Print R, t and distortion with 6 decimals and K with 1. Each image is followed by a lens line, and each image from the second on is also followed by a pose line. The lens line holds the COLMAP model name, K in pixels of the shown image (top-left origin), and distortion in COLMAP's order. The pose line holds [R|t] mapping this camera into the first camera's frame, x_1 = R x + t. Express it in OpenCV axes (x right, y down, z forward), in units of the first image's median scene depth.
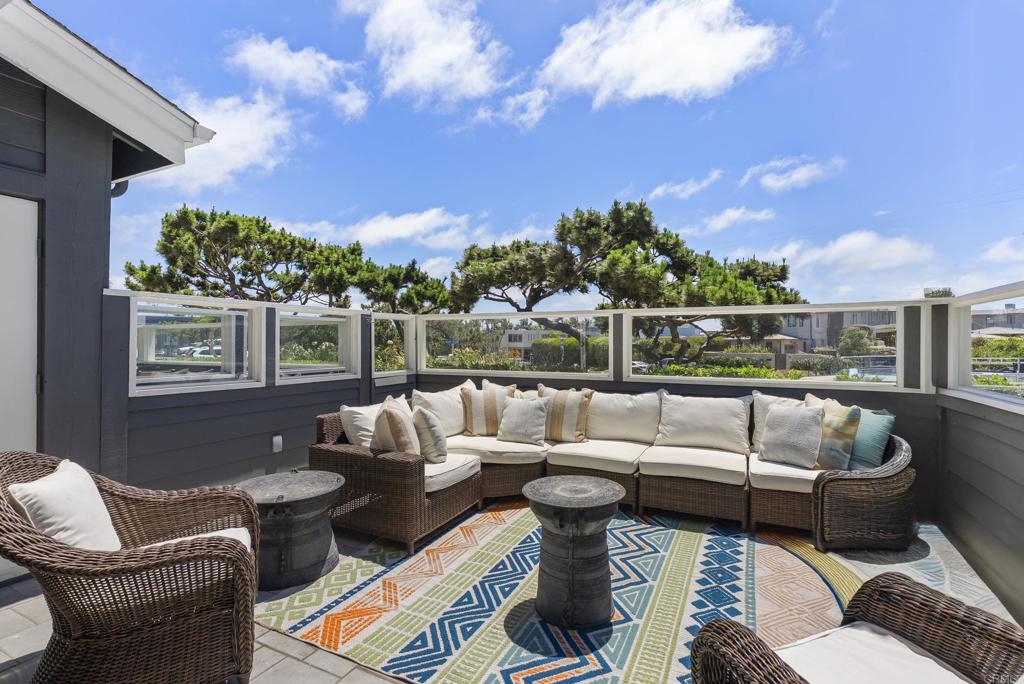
lens RADIAL K [[471.6, 0, 521.5], [0, 471.6, 335.2], [0, 0, 1]] dist [0.001206, 0.000660]
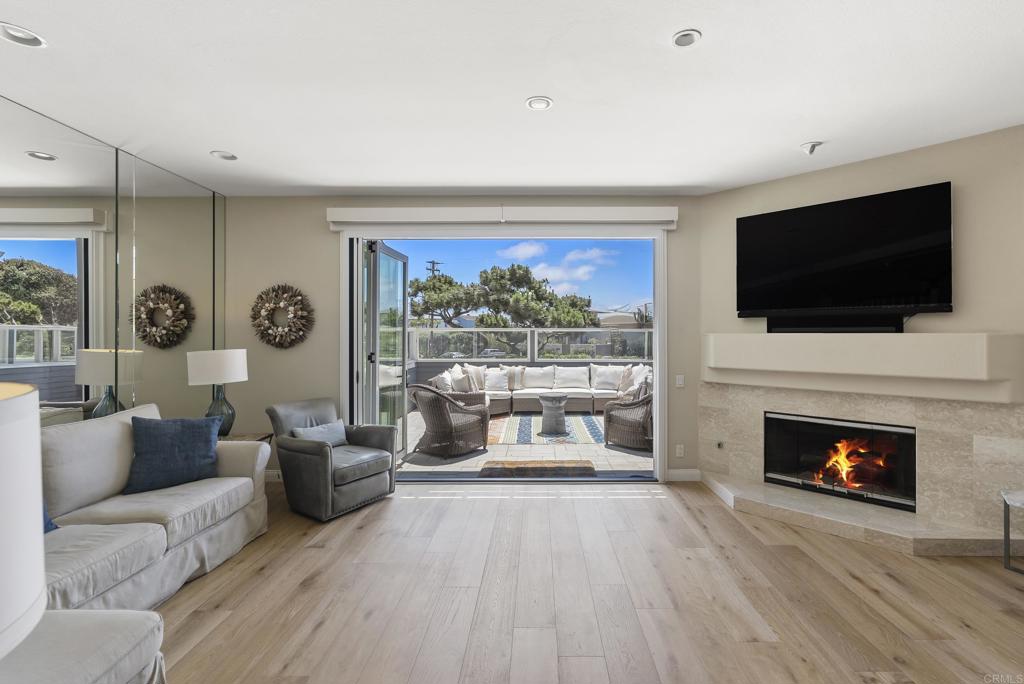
lens RADIAL K [[471.6, 0, 521.5], [0, 471.6, 335.2], [0, 0, 1]] dist [0.001206, 0.000660]
pose [[0.910177, -0.004446, 0.414197, -0.720242], [-0.003652, 0.999817, 0.018757, -0.063789], [-0.414204, -0.018585, 0.909994, -0.918194]]
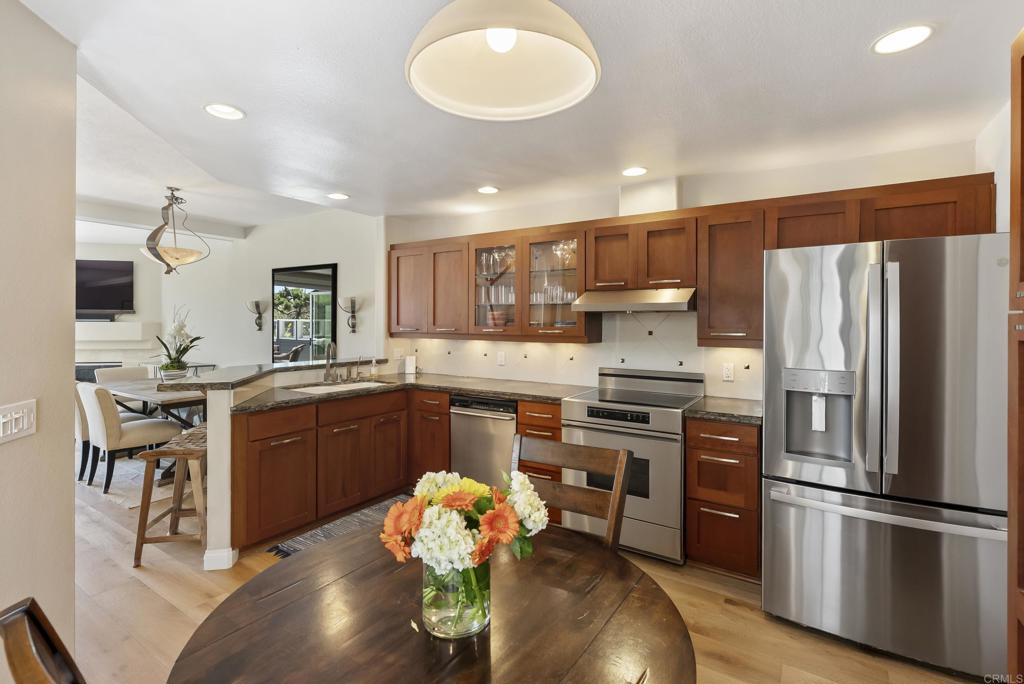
lens RADIAL K [[476.7, 0, 513.2], [0, 476.7, 321.8], [0, 0, 1]] dist [0.001918, 0.000339]
pose [[0.128457, -0.001143, 0.991714, -1.486633], [-0.024368, 0.999694, 0.004308, -0.102403], [-0.991416, -0.024720, 0.128390, -2.282585]]
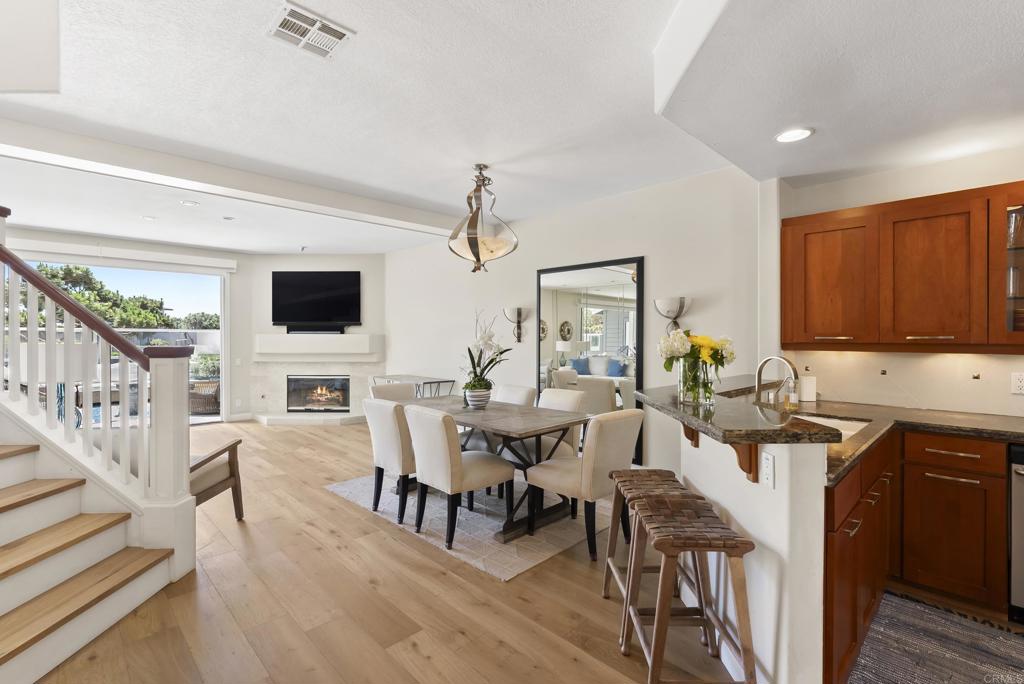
lens RADIAL K [[471.6, 0, 521.5], [0, 471.6, 335.2], [0, 0, 1]] dist [0.001206, 0.000660]
pose [[0.326186, -0.000568, 0.945305, -1.304302], [-0.018391, 0.999807, 0.006947, -0.076145], [-0.945127, -0.019651, 0.326113, -1.706091]]
